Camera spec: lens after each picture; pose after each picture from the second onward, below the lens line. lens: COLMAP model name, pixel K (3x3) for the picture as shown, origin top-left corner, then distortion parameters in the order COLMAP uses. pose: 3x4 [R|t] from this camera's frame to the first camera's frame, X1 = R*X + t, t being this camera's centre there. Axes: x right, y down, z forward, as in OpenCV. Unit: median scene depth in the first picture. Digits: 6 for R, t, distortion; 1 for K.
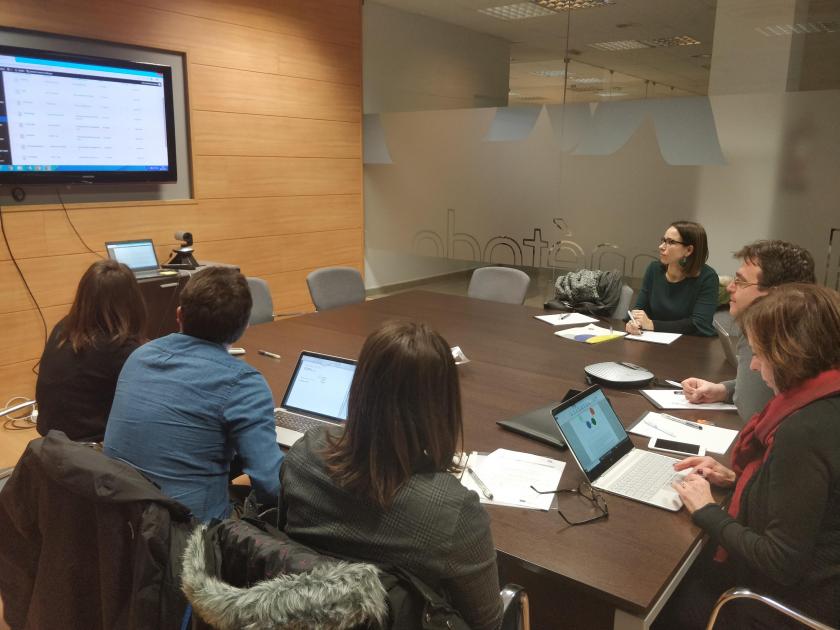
lens RADIAL K [[685.6, 0, 420.0], [0, 685.6, 315.0], [0, 0, 1]] dist [0.011822, 0.000818]
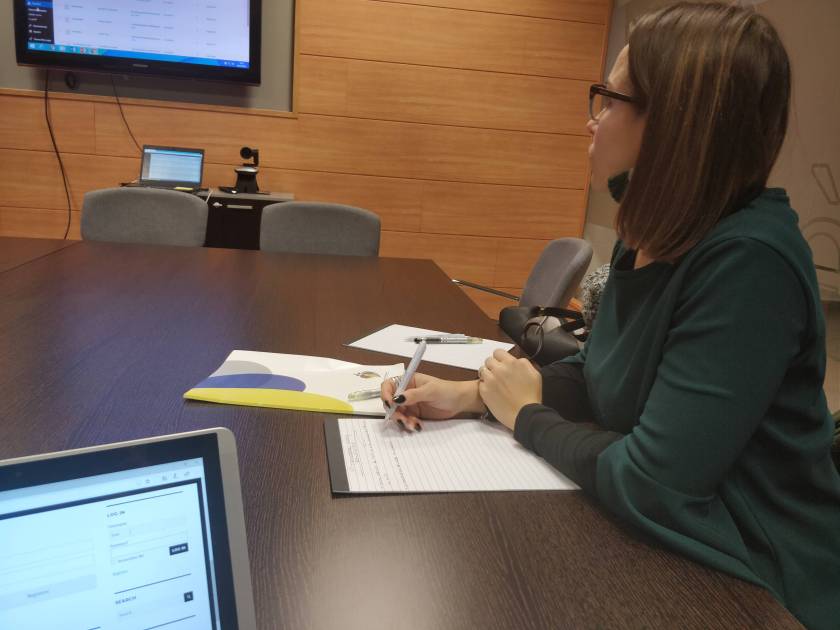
lens RADIAL K [[685.6, 0, 420.0], [0, 685.6, 315.0], [0, 0, 1]] dist [0.011822, 0.000818]
pose [[0.708547, 0.199363, -0.676916, 0.364793], [-0.215076, 0.974632, 0.061919, -0.025326], [0.672089, 0.101716, 0.733451, 0.583071]]
